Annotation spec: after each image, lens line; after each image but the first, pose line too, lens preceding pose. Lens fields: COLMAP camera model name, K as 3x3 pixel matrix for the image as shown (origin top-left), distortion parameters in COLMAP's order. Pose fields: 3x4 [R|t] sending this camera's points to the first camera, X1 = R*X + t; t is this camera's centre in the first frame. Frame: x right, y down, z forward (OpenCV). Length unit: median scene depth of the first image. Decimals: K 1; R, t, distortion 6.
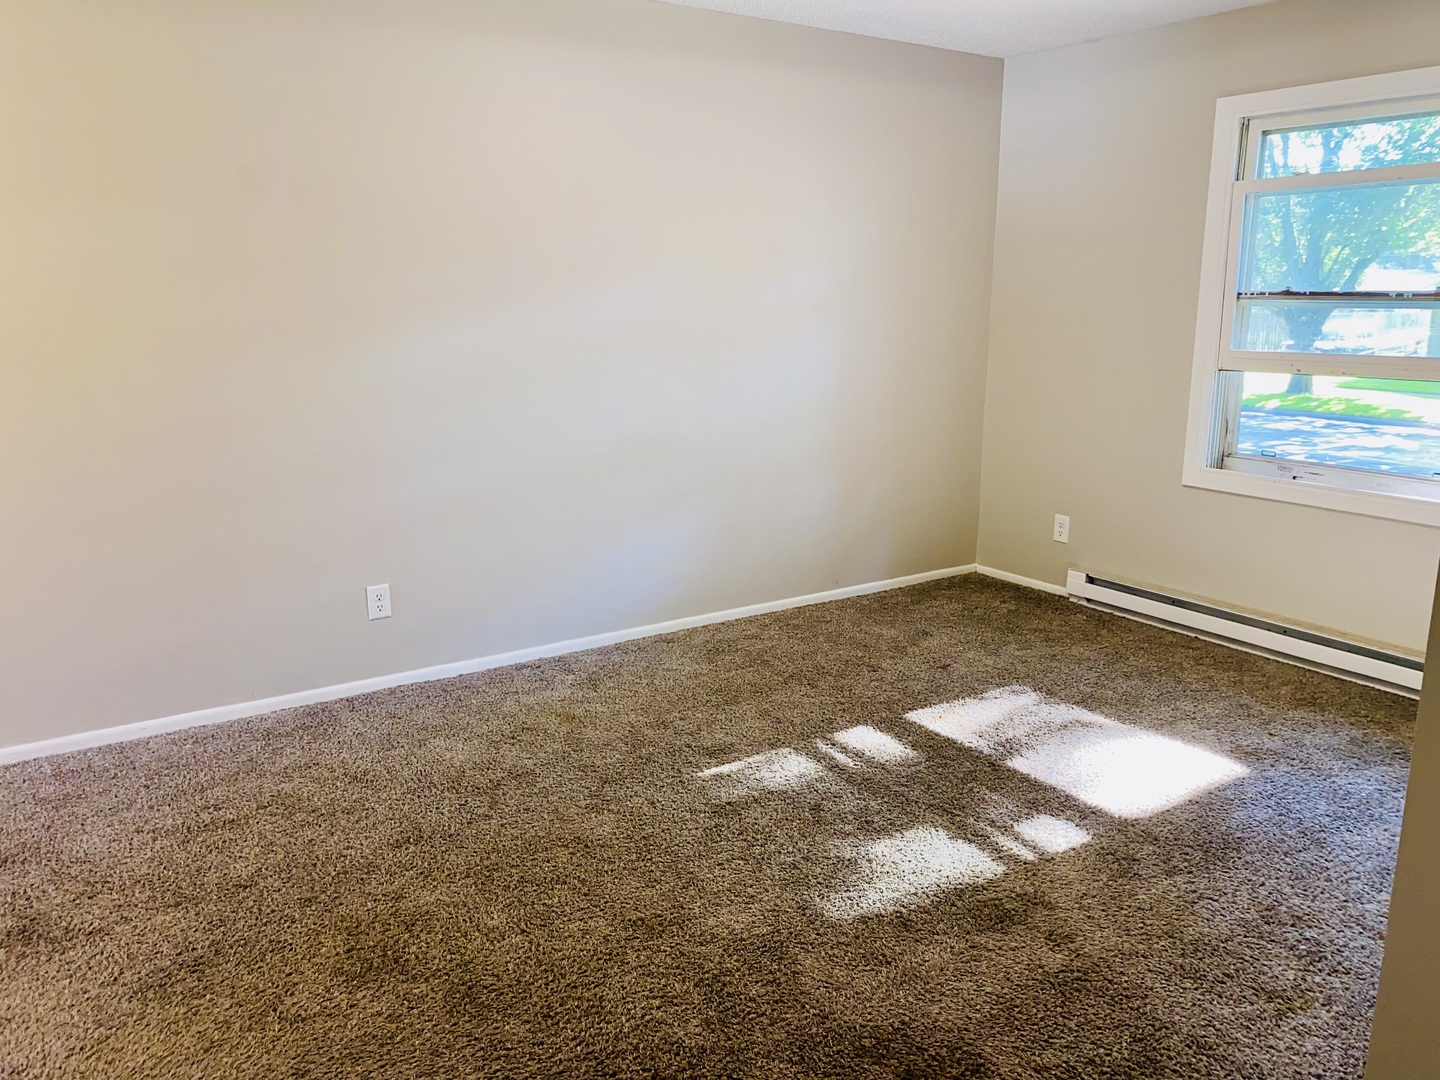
lens RADIAL K [[1093.0, 0, 726.4], [0, 1093.0, 532.8], [0, 0, 1]] dist [0.013906, -0.015432]
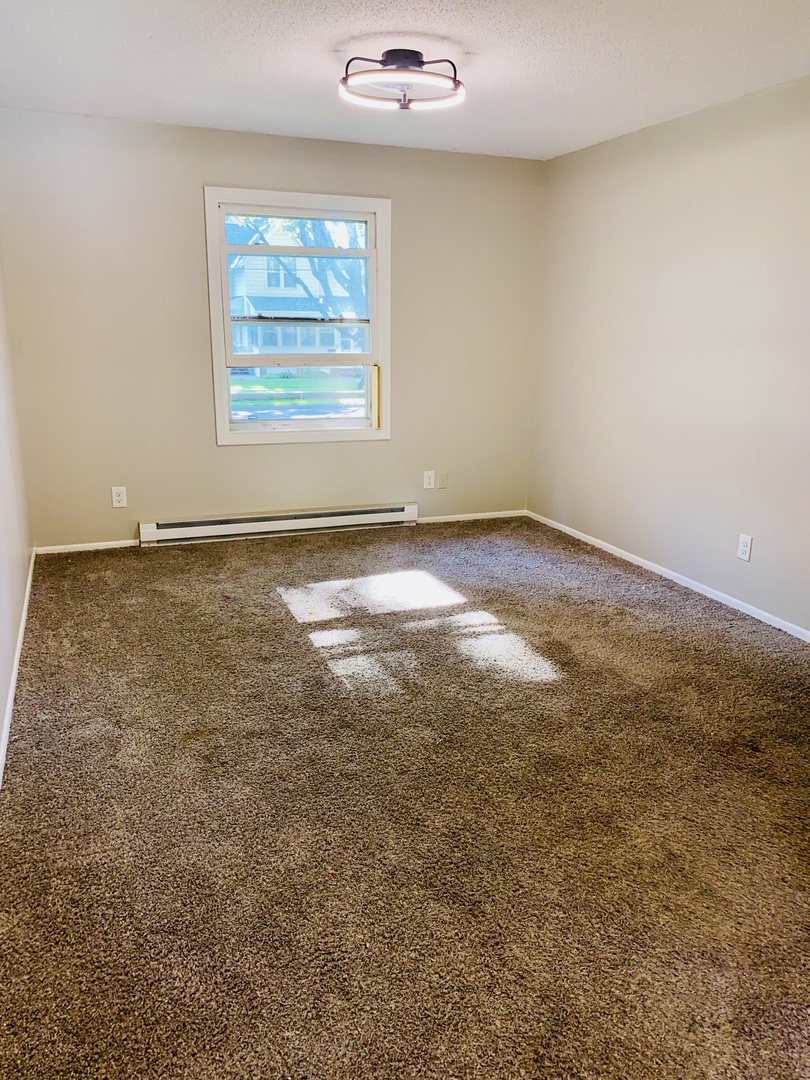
lens RADIAL K [[819.7, 0, 409.6], [0, 819.7, 545.6], [0, 0, 1]] dist [0.013906, -0.015432]
pose [[0.222845, -0.261287, 0.939185, -0.721664], [0.200245, 0.955137, 0.218211, -0.121080], [-0.954066, 0.139440, 0.265169, 0.530484]]
